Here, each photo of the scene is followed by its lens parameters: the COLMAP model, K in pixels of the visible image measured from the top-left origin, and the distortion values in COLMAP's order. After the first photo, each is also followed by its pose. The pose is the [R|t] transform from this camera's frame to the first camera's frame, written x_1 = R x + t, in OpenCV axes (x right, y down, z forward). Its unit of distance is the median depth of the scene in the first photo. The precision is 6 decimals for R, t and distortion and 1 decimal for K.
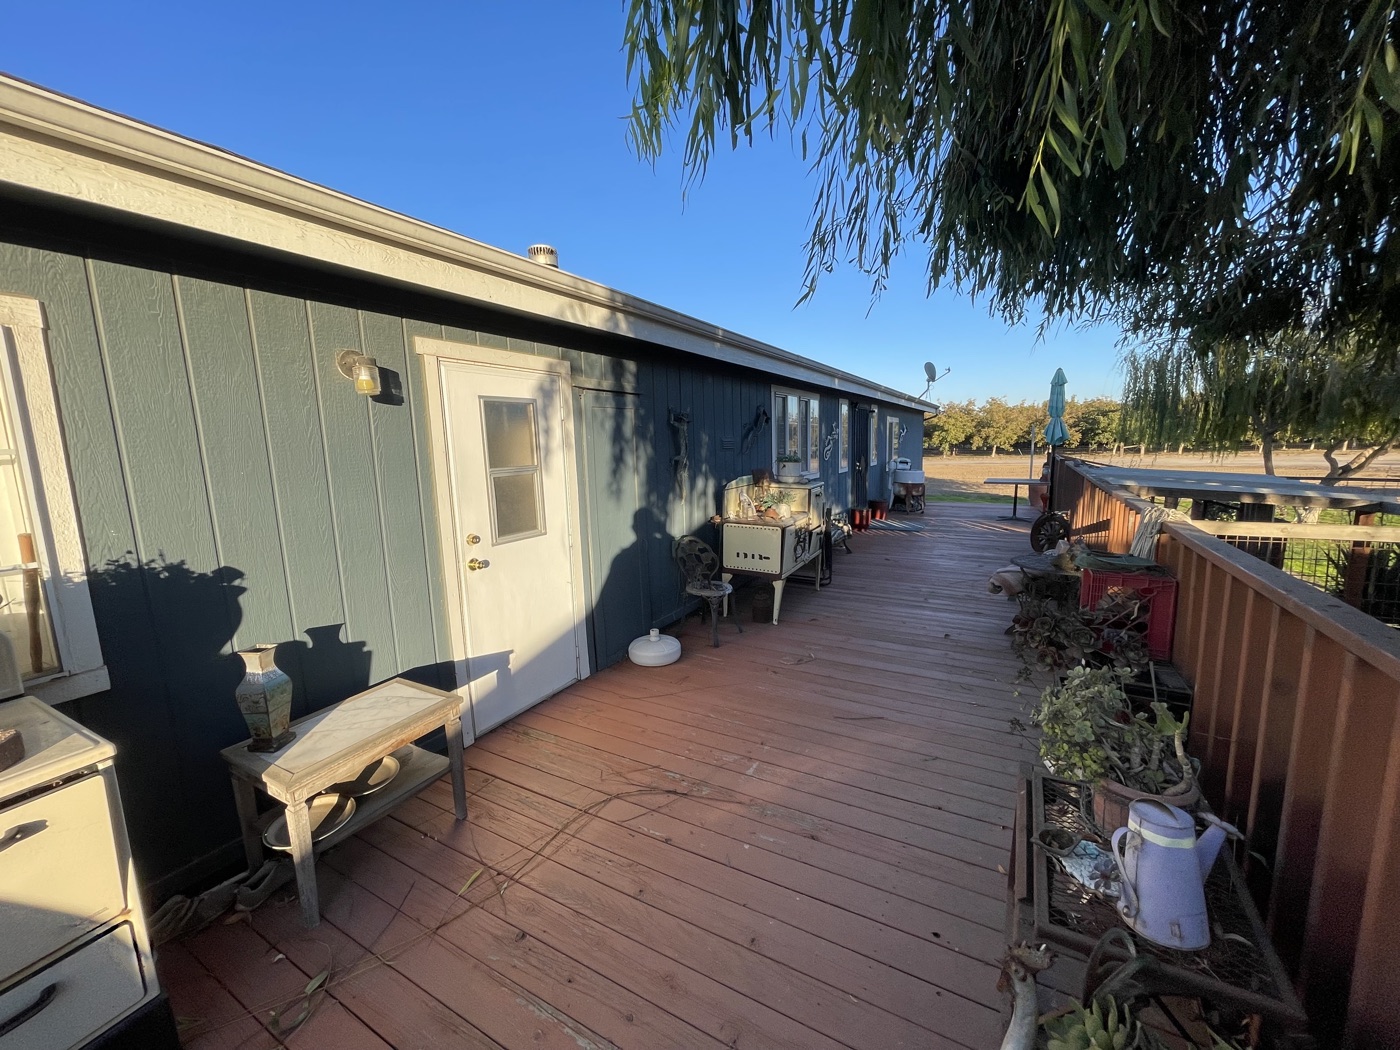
lens RADIAL K [[567.3, 0, 700.3], [0, 567.3, 527.8], [0, 0, 1]] dist [-0.008726, 0.003844]
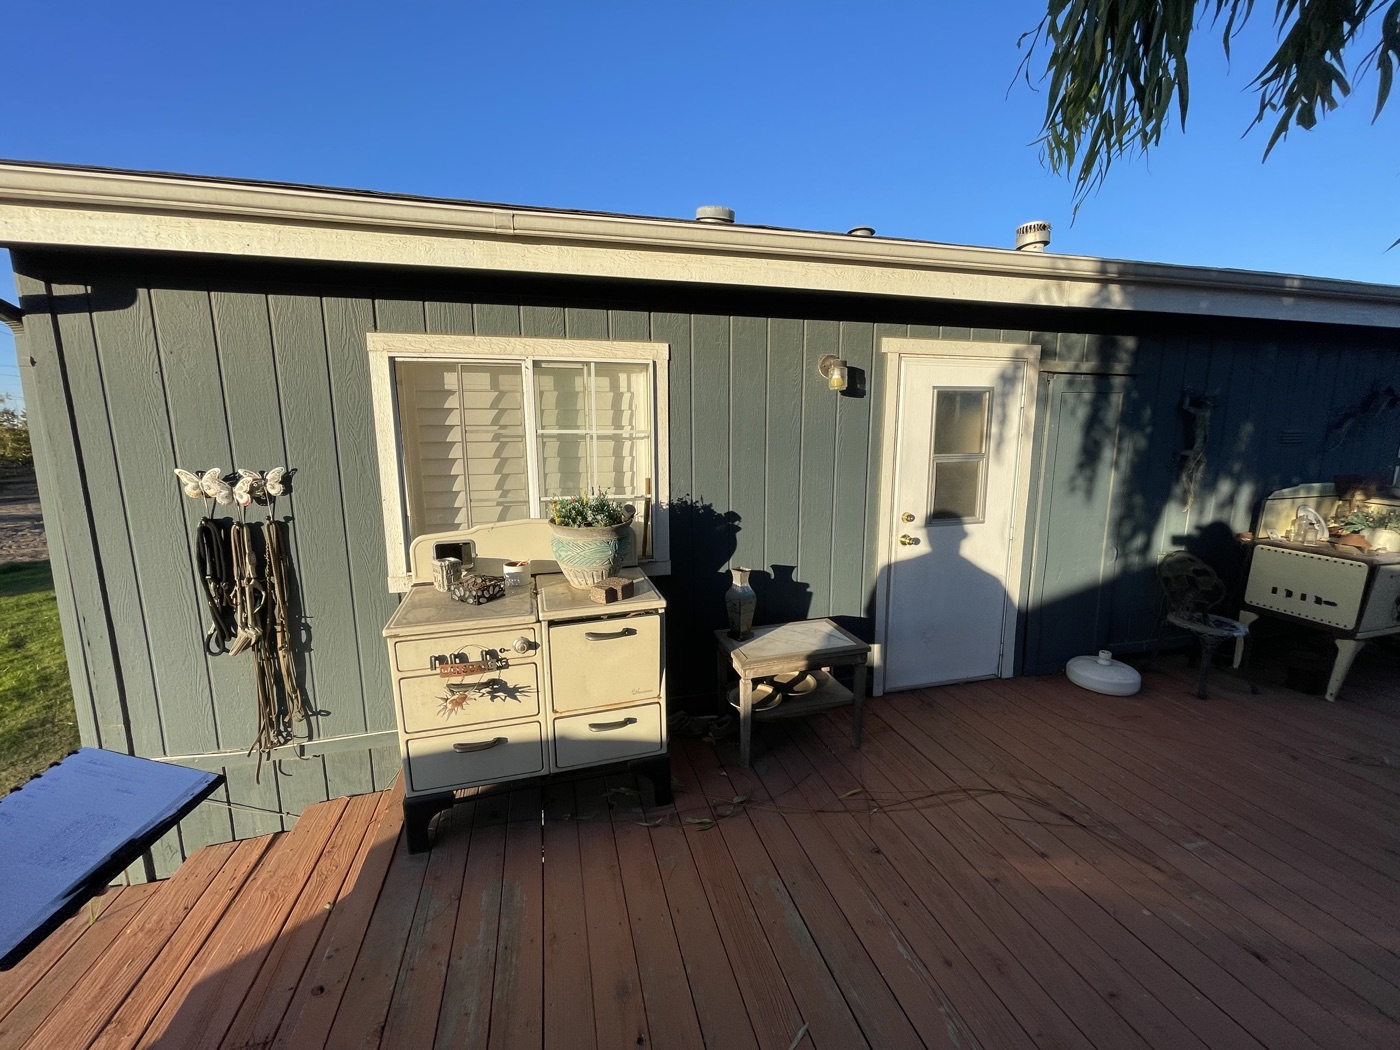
lens RADIAL K [[567.3, 0, 700.3], [0, 567.3, 527.8], [0, 0, 1]] dist [-0.008726, 0.003844]
pose [[0.700206, 0.142094, -0.699658, 0.092559], [-0.122492, 0.989372, 0.078344, 0.003337], [0.703354, 0.030845, 0.710170, -0.071532]]
